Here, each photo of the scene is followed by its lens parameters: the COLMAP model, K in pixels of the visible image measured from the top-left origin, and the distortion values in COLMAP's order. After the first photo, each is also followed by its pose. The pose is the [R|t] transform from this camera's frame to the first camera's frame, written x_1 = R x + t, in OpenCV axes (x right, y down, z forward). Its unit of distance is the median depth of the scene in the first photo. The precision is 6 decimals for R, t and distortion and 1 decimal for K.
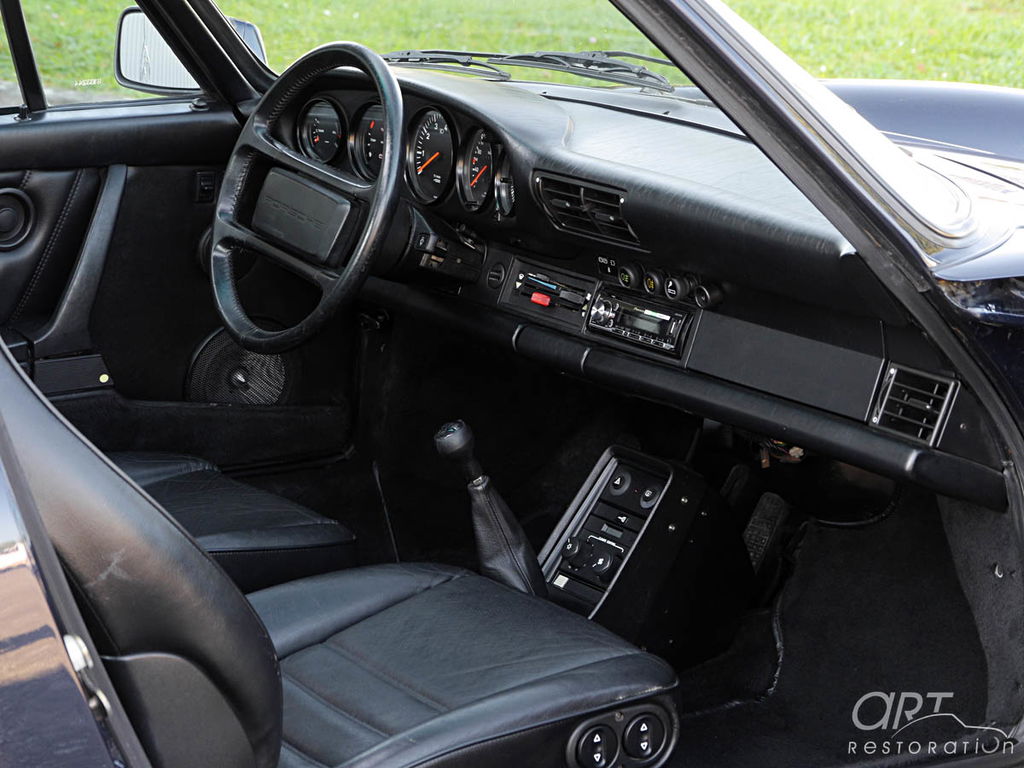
lens RADIAL K [[3212.4, 0, 512.0], [0, 3212.4, 384.0], [0, 0, 1]] dist [0.179022, 2.200736]
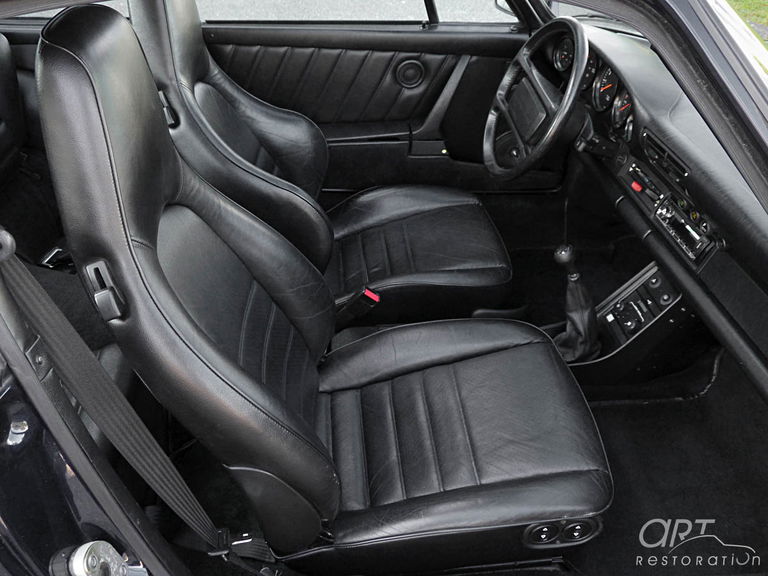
lens RADIAL K [[683.4, 0, 384.0], [0, 683.4, 288.0], [0, 0, 1]] dist [-0.012582, -0.008015]
pose [[0.895478, 0.288317, -0.339105, 0.027813], [-0.139971, 0.905608, 0.400352, -0.107268], [0.422525, -0.311042, 0.851308, 0.576381]]
